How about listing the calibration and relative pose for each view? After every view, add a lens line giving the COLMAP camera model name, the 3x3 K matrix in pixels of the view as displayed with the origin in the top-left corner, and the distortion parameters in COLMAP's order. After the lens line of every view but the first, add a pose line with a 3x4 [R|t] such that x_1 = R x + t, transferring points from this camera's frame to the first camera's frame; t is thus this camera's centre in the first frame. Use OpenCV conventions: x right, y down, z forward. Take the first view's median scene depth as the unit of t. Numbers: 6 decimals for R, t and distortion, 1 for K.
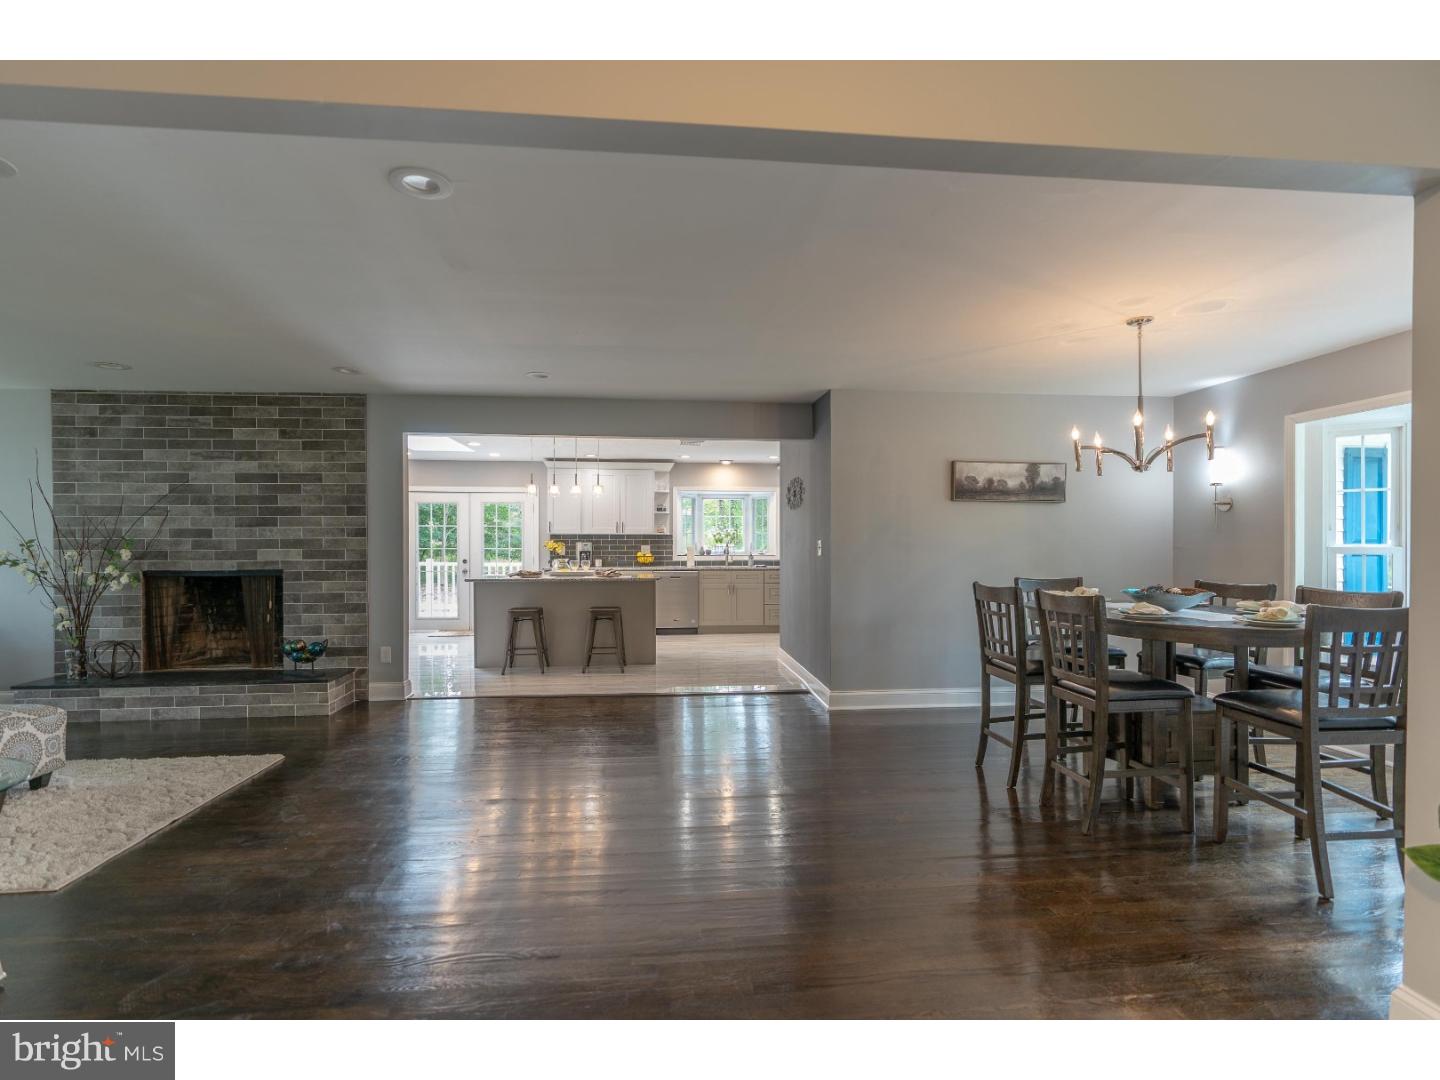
lens RADIAL K [[677.1, 0, 718.8], [0, 677.1, 541.7], [0, 0, 1]] dist [-0.009644, 0.003577]
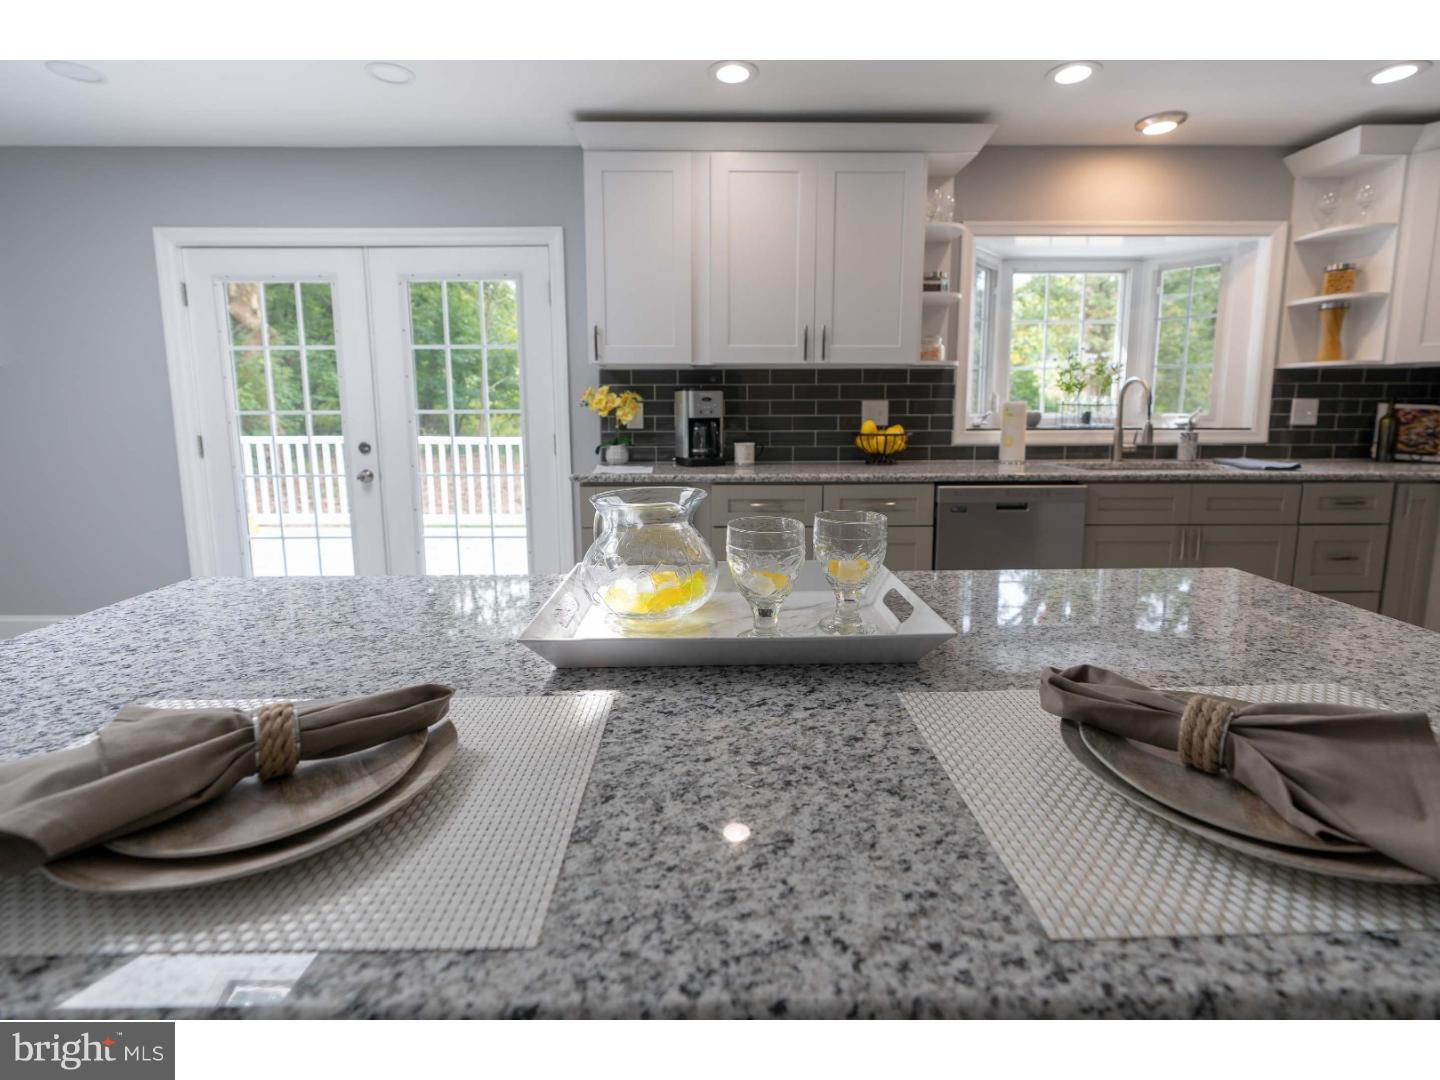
lens RADIAL K [[677.1, 0, 716.8], [0, 677.1, 492.0], [0, 0, 1]] dist [-0.009644, 0.003577]
pose [[0.998011, 0.005301, -0.062821, -0.280877], [0.003244, 0.990821, 0.135140, 0.008059], [0.062961, -0.135075, 0.988833, 1.100451]]
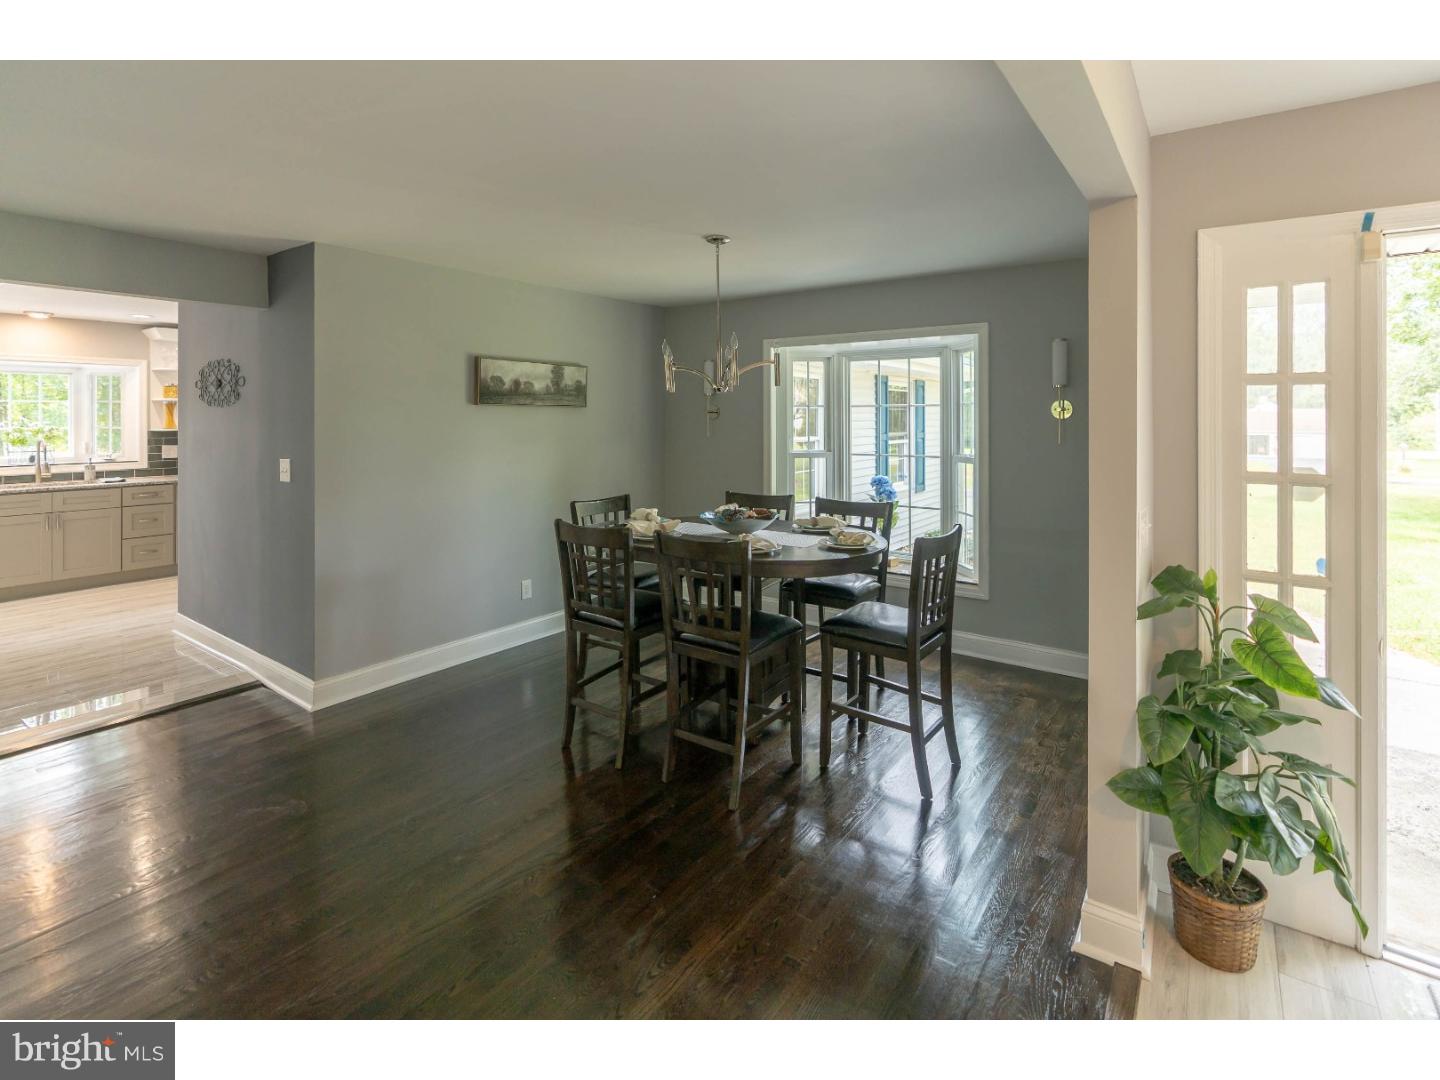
lens RADIAL K [[677.1, 0, 713.2], [0, 677.1, 411.3], [0, 0, 1]] dist [-0.009644, 0.003577]
pose [[0.654383, 0.000037, 0.756163, -0.081966], [-0.000835, 0.999999, 0.000673, -0.051468], [-0.756163, -0.001072, 0.654383, 0.236616]]
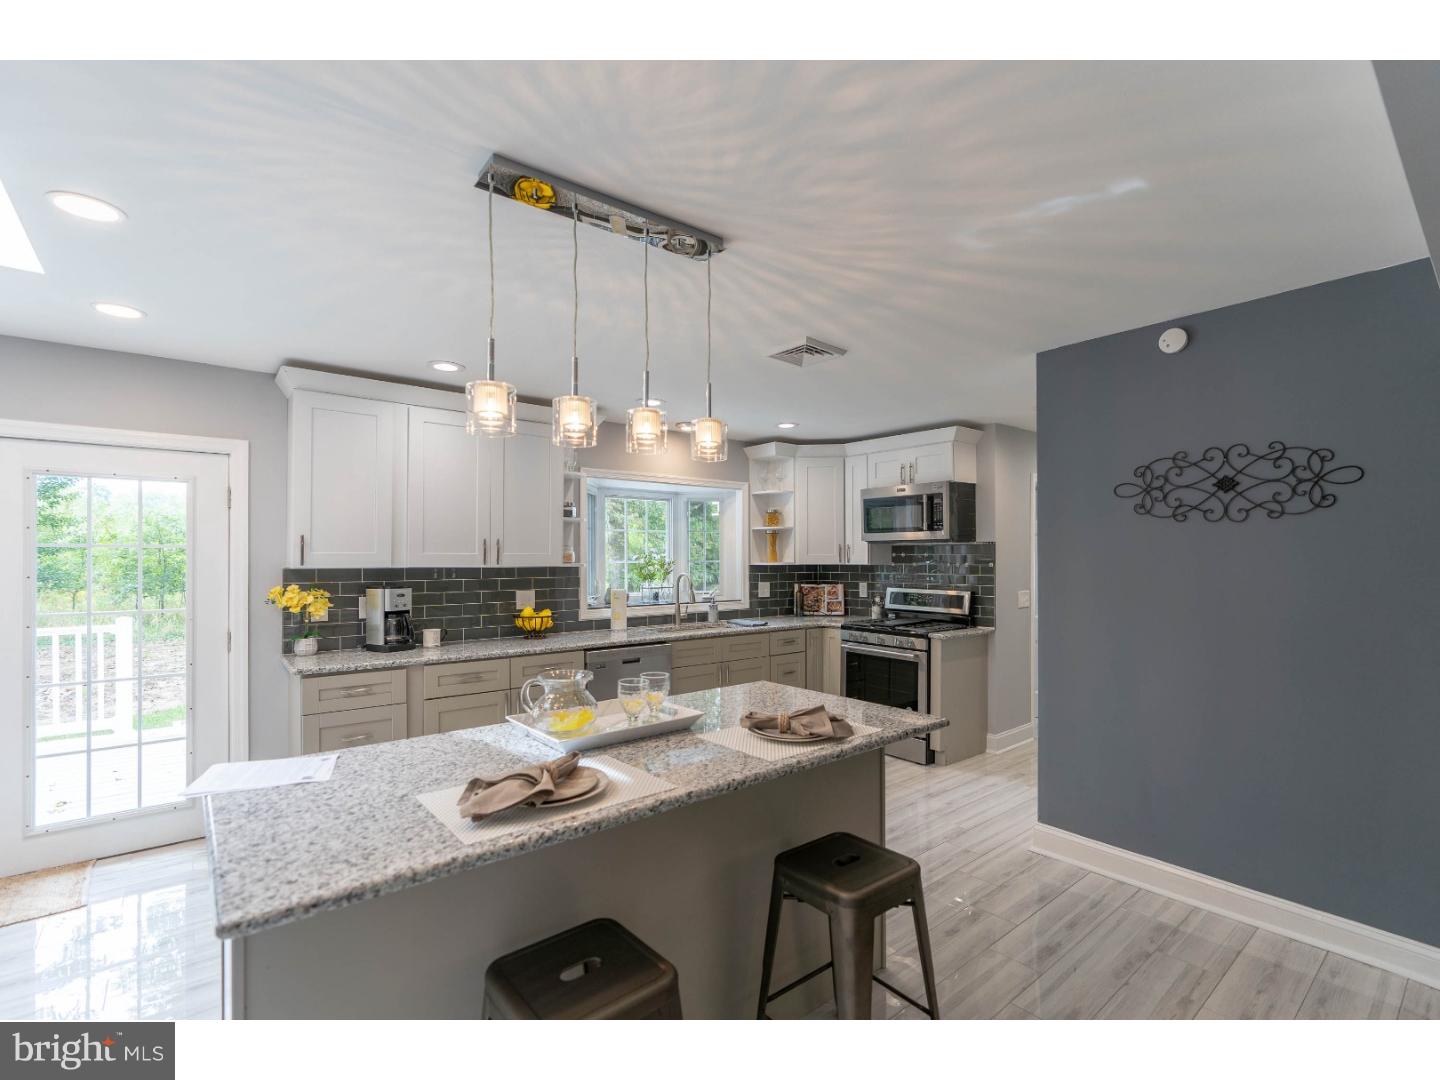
lens RADIAL K [[677.1, 0, 725.7], [0, 677.1, 548.8], [0, 0, 1]] dist [-0.009644, 0.003577]
pose [[0.814102, 0.006514, 0.580686, -0.446930], [-0.001753, 0.999960, -0.008760, -0.032062], [-0.580720, 0.006114, 0.814081, 0.924891]]
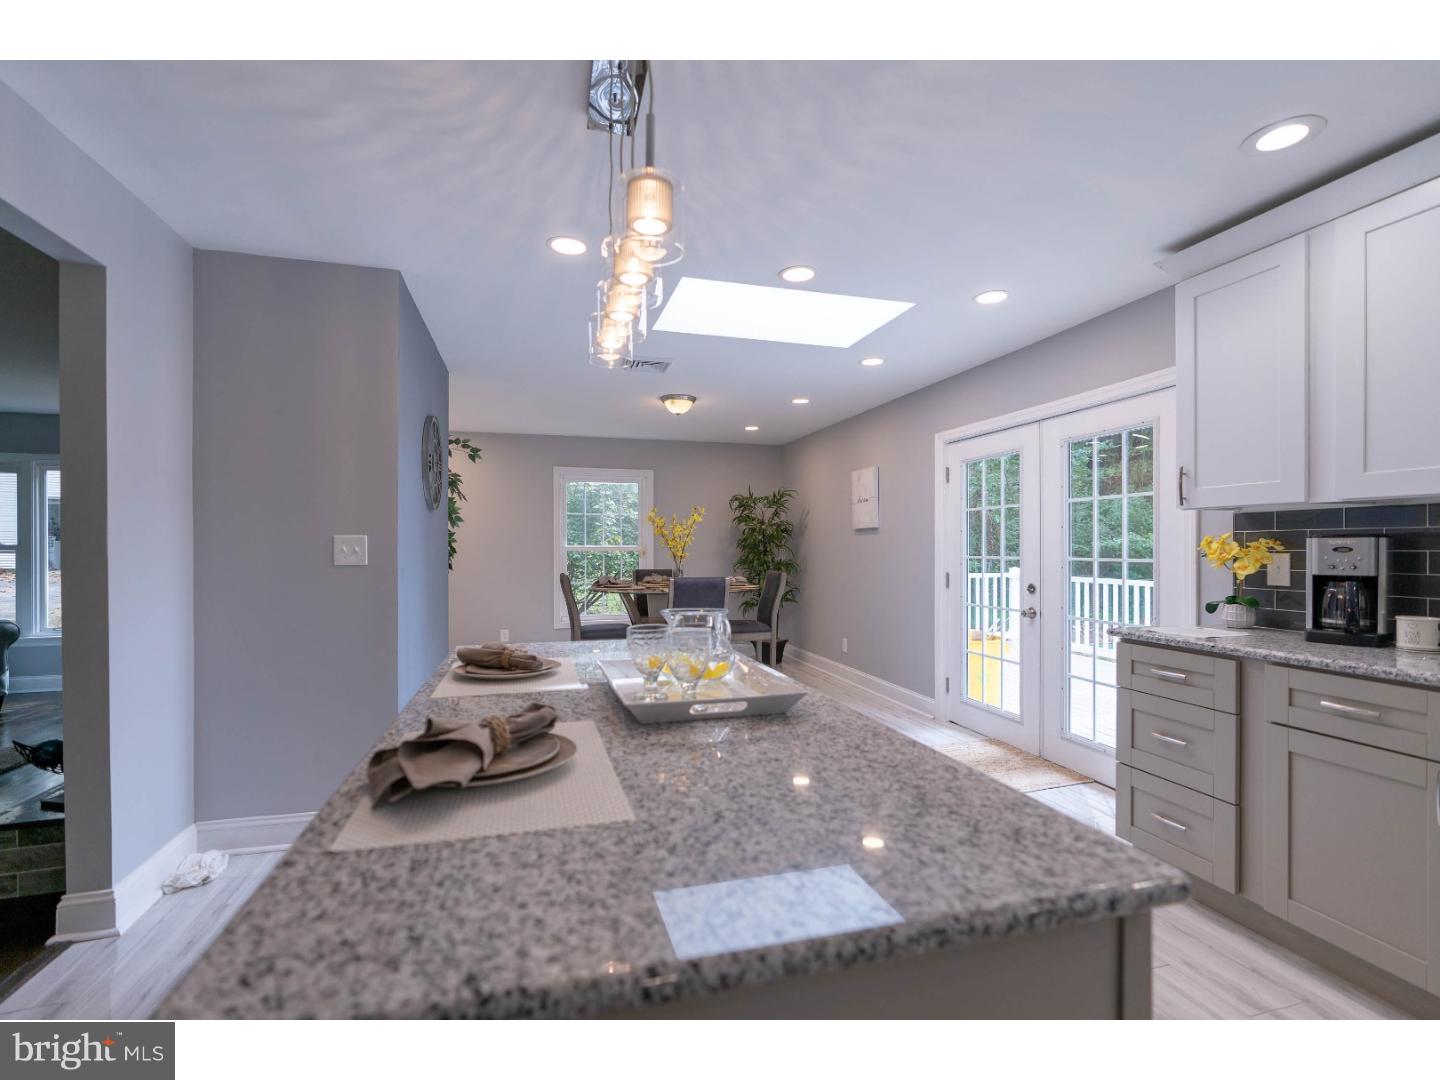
lens RADIAL K [[677.1, 0, 731.2], [0, 677.1, 551.1], [0, 0, 1]] dist [-0.009644, 0.003577]
pose [[0.215076, 0.006009, -0.976579, -0.024702], [0.003981, 0.999967, 0.007030, 0.004322], [0.976589, -0.005400, 0.215045, 1.220456]]
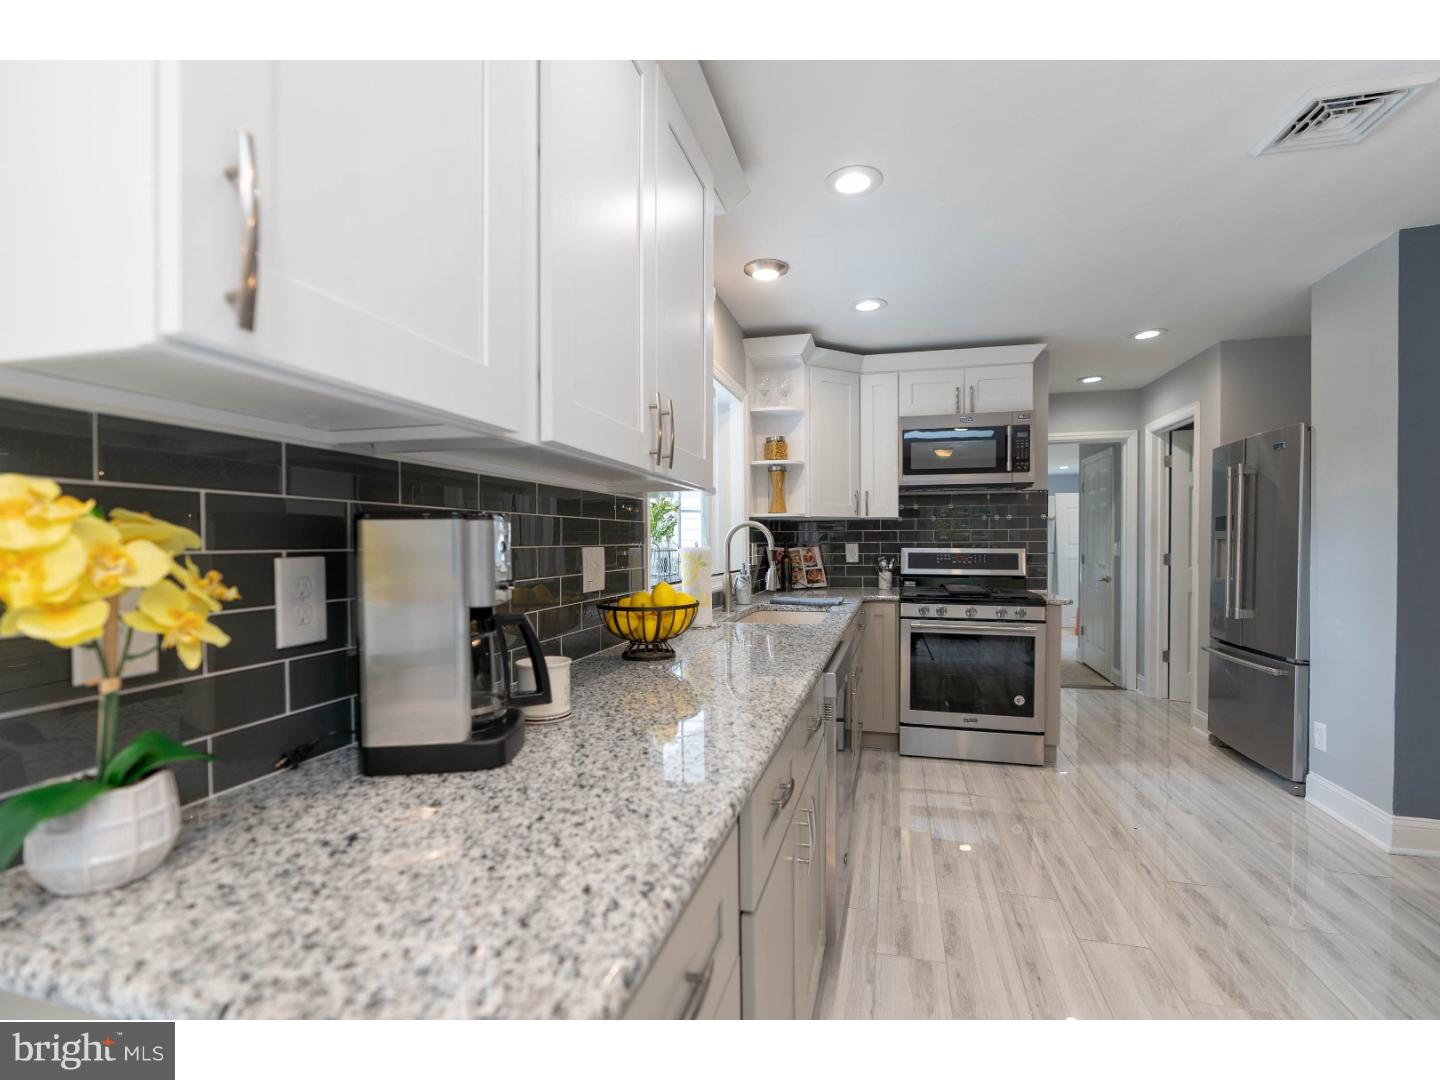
lens RADIAL K [[677.1, 0, 726.6], [0, 677.1, 543.8], [0, 0, 1]] dist [-0.009644, 0.003577]
pose [[0.312656, -0.004852, 0.949854, -0.475501], [-0.000881, 0.999985, 0.005398, 0.005851], [-0.949866, -0.002525, 0.312647, 1.526464]]
